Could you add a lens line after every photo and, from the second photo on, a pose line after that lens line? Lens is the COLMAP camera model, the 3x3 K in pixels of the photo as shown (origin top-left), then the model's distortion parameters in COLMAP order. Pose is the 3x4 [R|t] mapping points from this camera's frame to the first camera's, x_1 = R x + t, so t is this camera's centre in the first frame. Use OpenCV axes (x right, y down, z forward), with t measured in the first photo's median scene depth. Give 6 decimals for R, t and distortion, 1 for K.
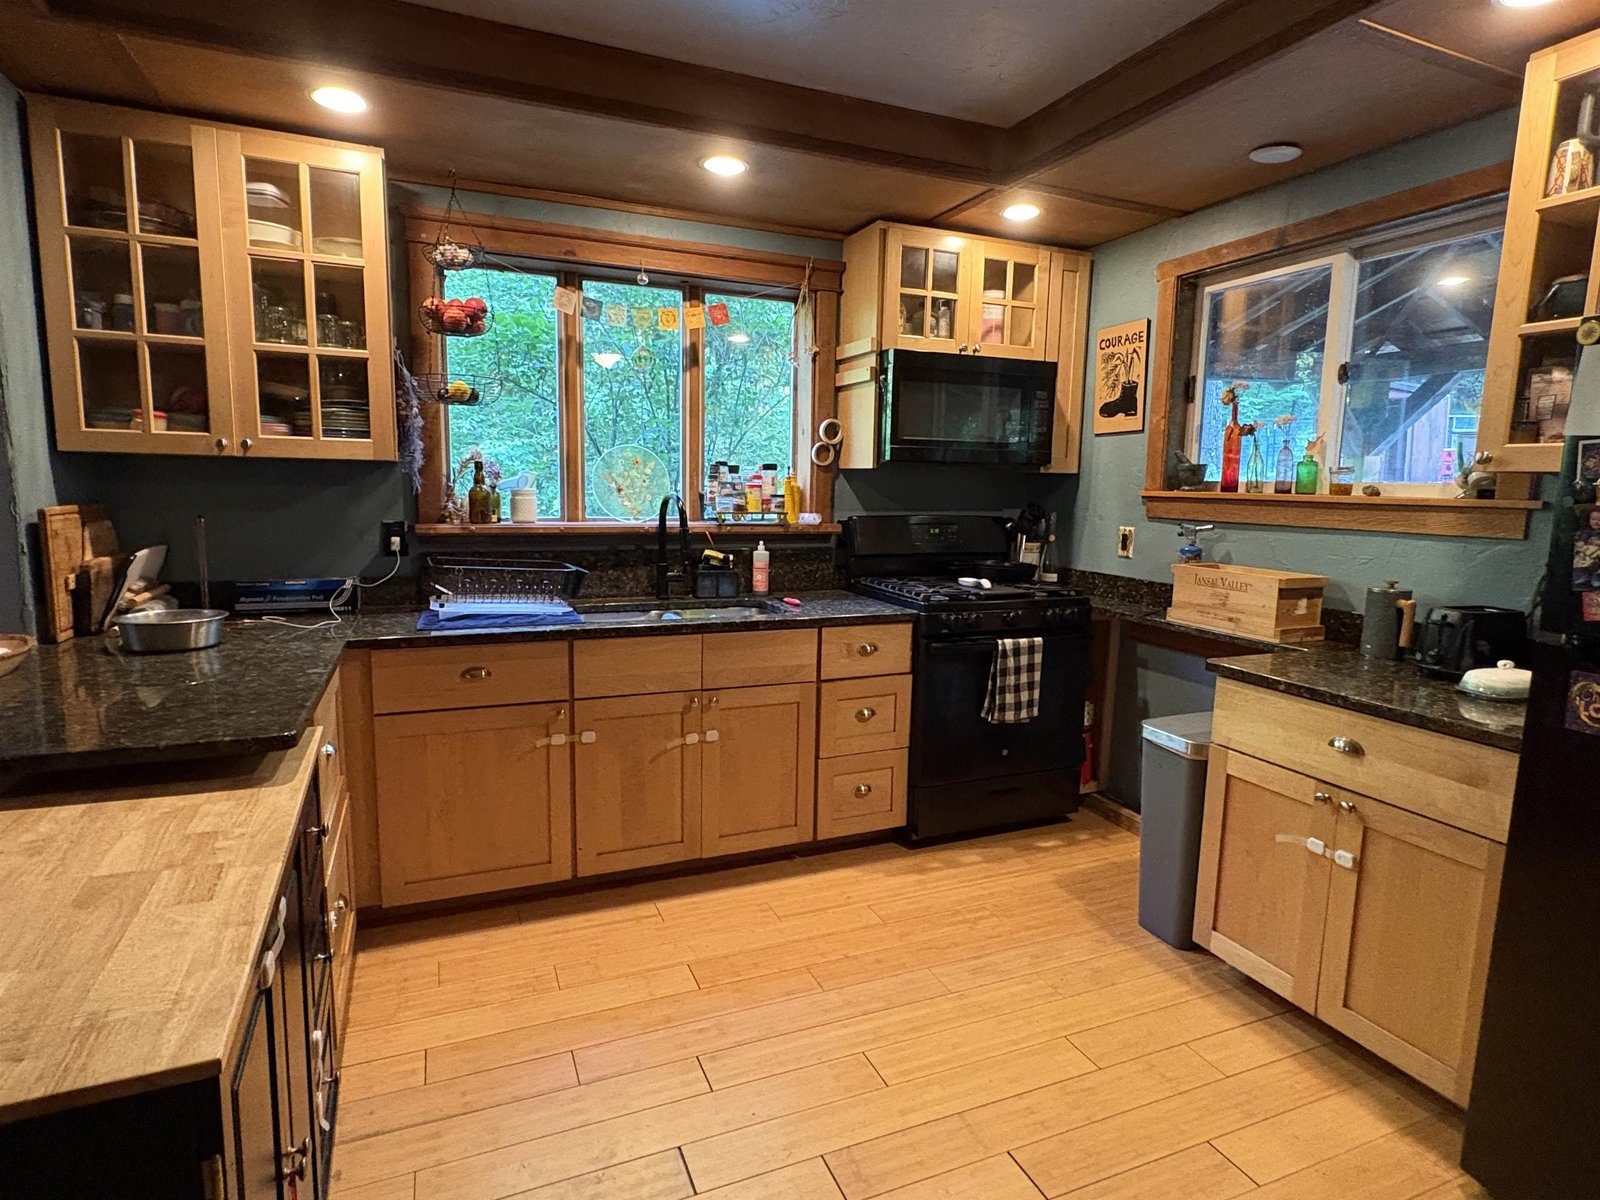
lens RADIAL K [[852.6, 0, 800.5], [0, 852.6, 596.4], [0, 0, 1]] dist [0.001064, -0.001376]
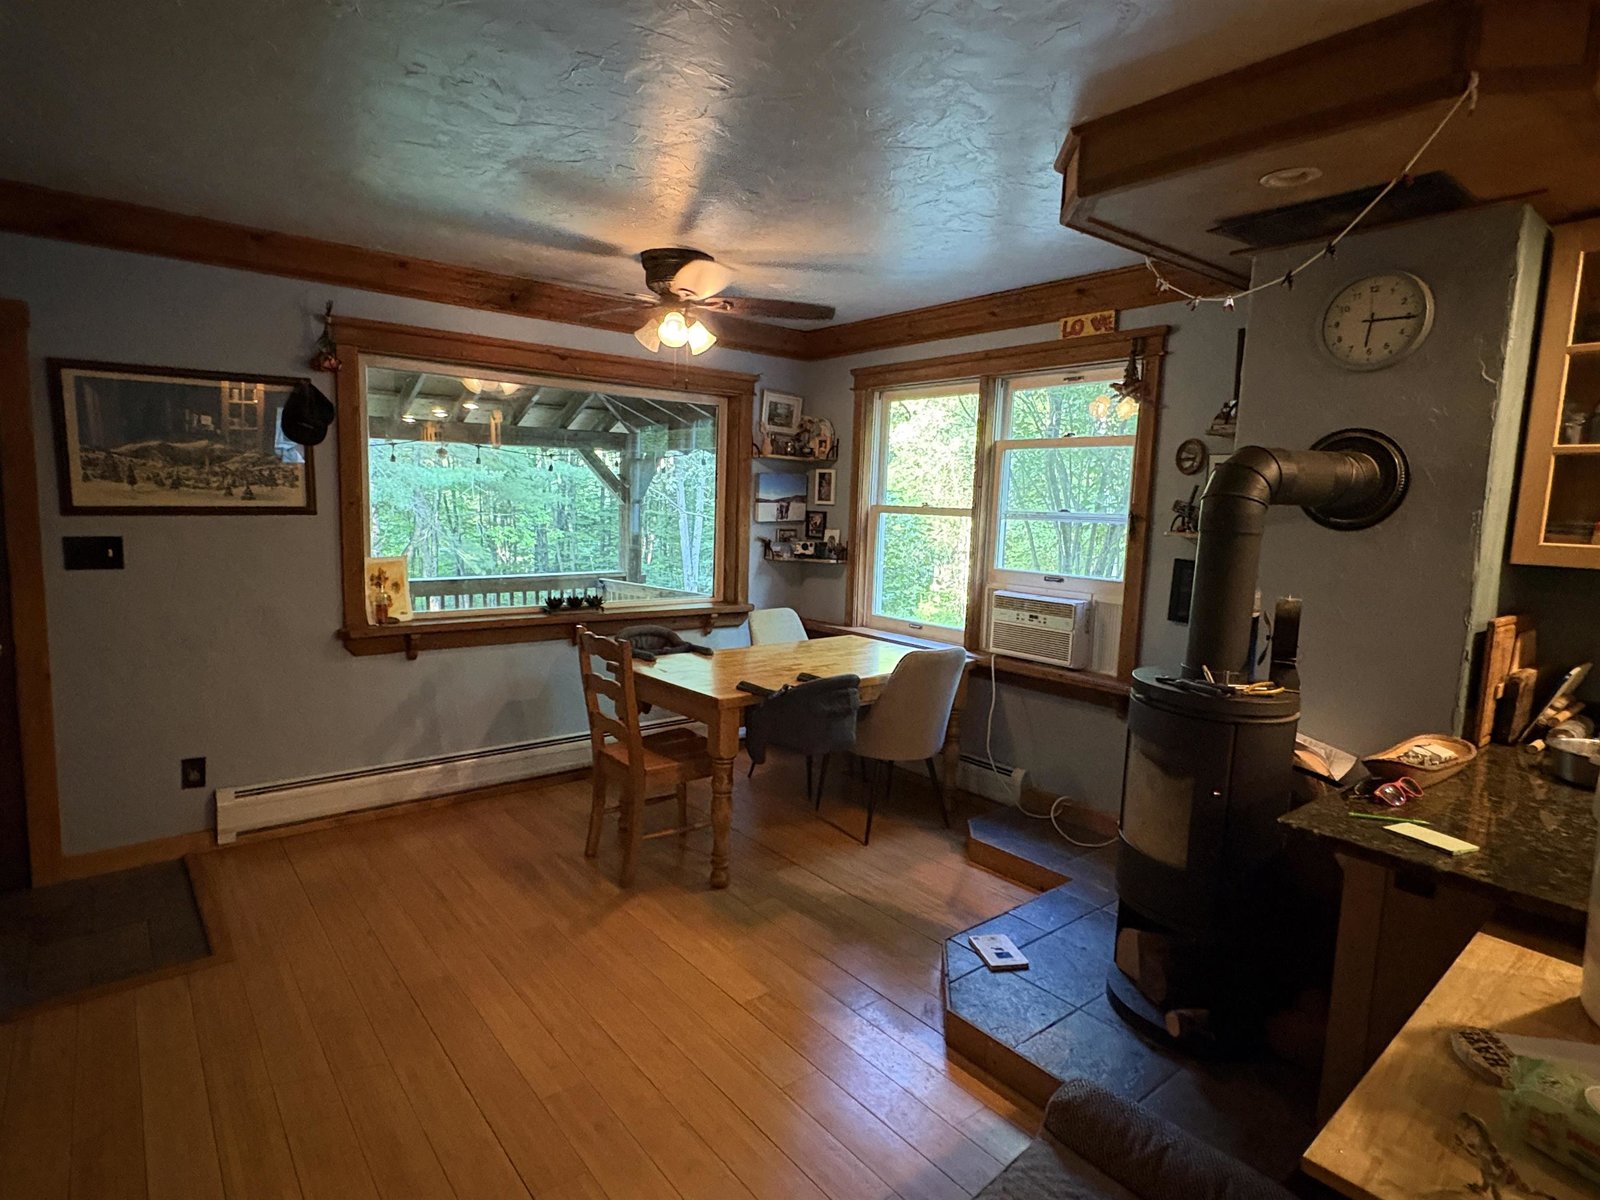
lens RADIAL K [[852.6, 0, 799.7], [0, 852.6, 600.8], [0, 0, 1]] dist [0.001064, -0.001376]
pose [[0.272660, 0.097456, -0.957162, -0.098803], [-0.159641, 0.985648, 0.054881, -0.040194], [0.948774, 0.137839, 0.284305, -0.094010]]
